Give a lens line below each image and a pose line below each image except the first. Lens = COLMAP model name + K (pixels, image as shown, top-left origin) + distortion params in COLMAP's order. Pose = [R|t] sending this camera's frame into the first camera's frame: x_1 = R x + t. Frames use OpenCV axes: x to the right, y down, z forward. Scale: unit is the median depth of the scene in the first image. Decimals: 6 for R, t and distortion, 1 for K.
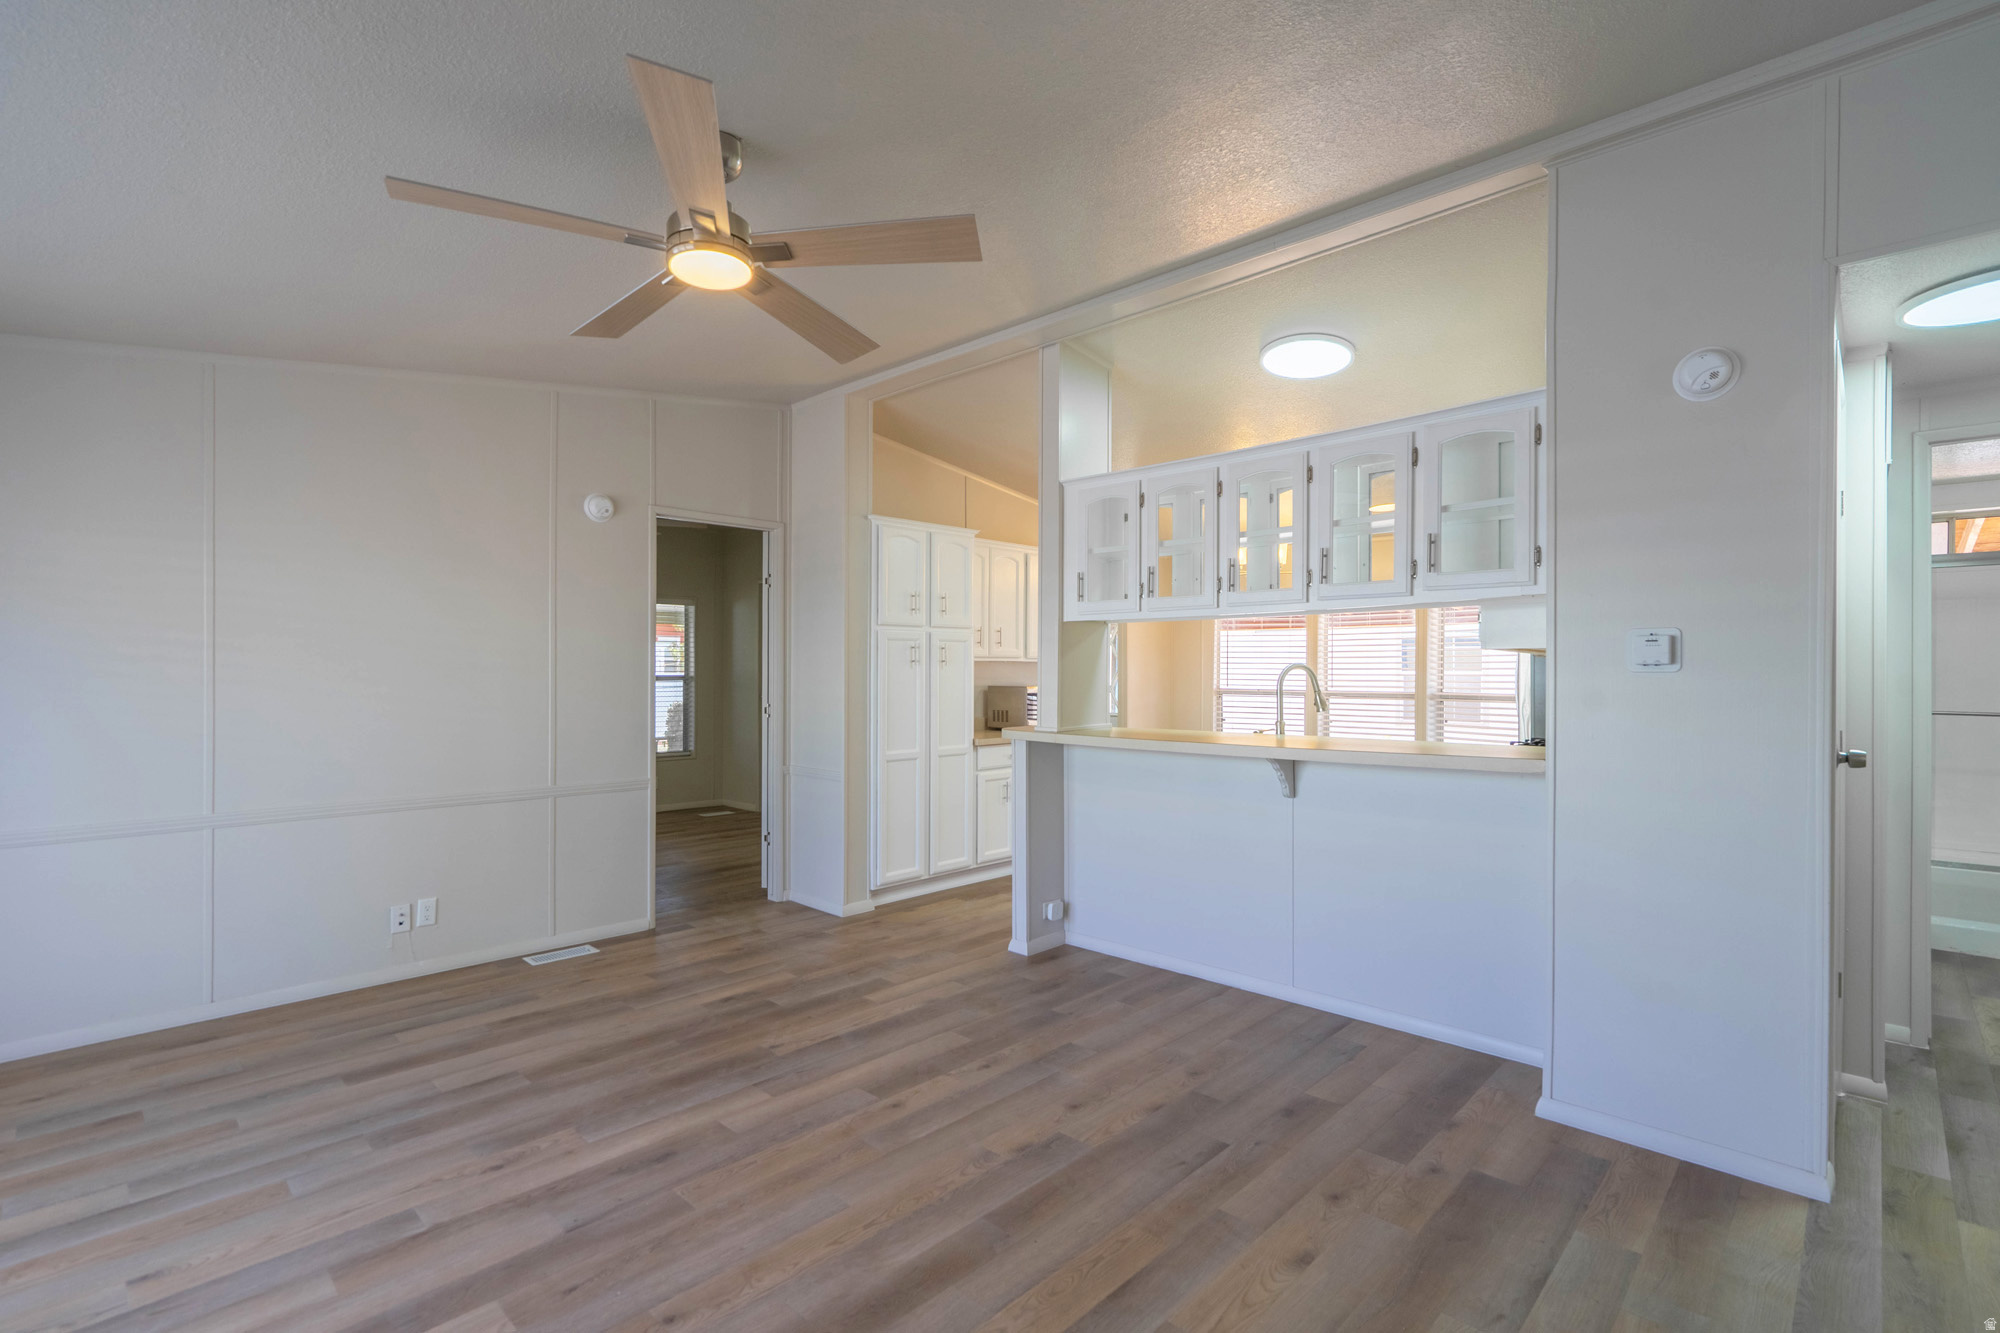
lens RADIAL K [[917.7, 0, 1003.3], [0, 917.7, 674.5], [0, 0, 1]] dist [-0.005077, 0.000479]
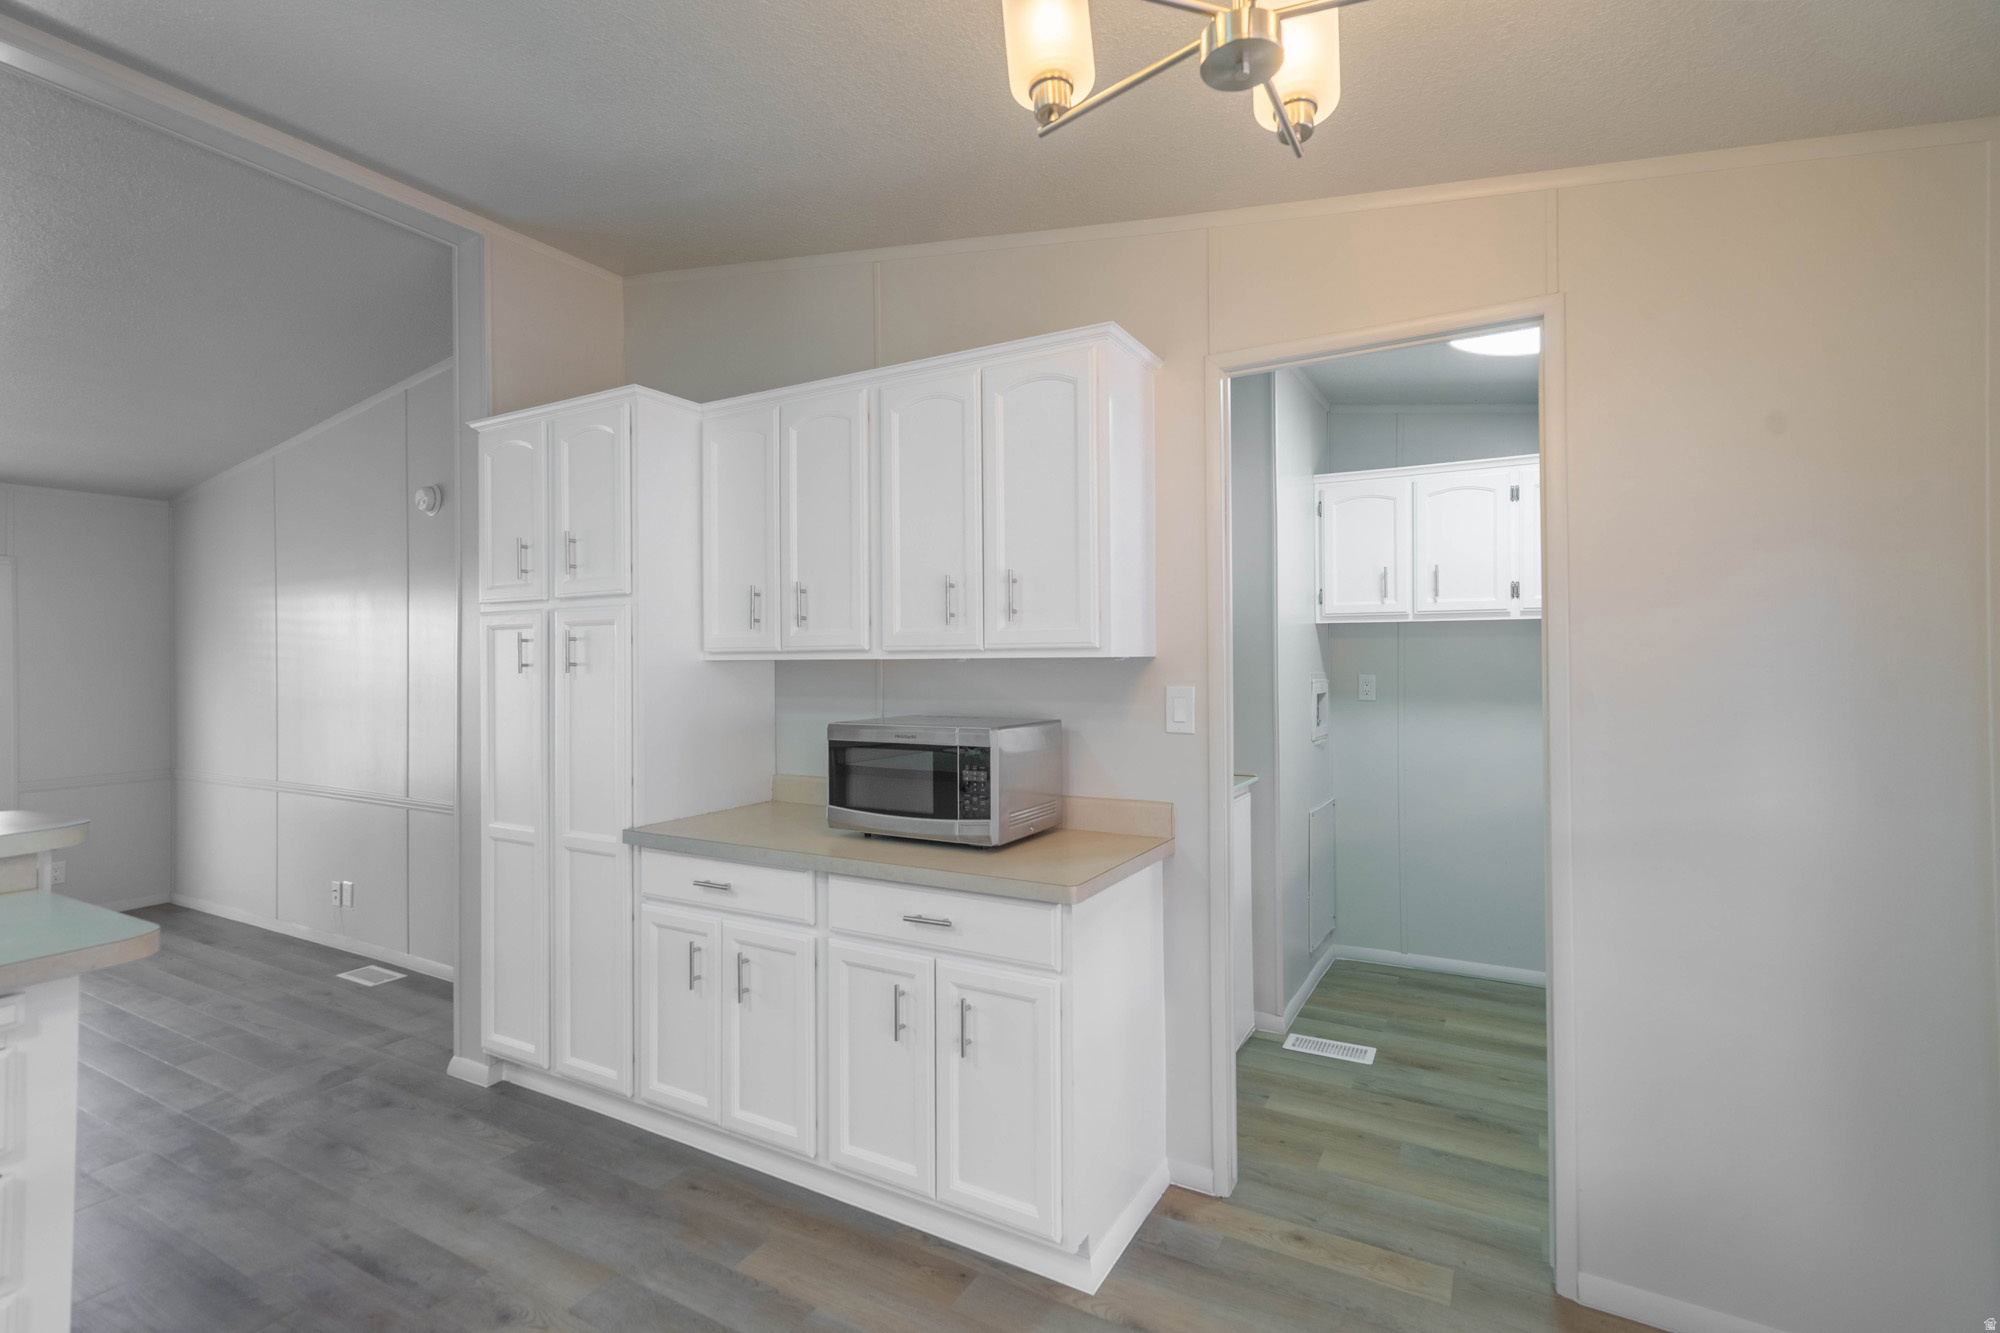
lens RADIAL K [[919.7, 0, 998.8], [0, 919.7, 656.8], [0, 0, 1]] dist [0.029754, 0.000192]
pose [[0.237276, -0.004521, -0.971432, 0.532580], [0.008169, 0.999963, -0.002659, -0.016962], [0.971408, -0.007304, 0.237304, 1.195828]]
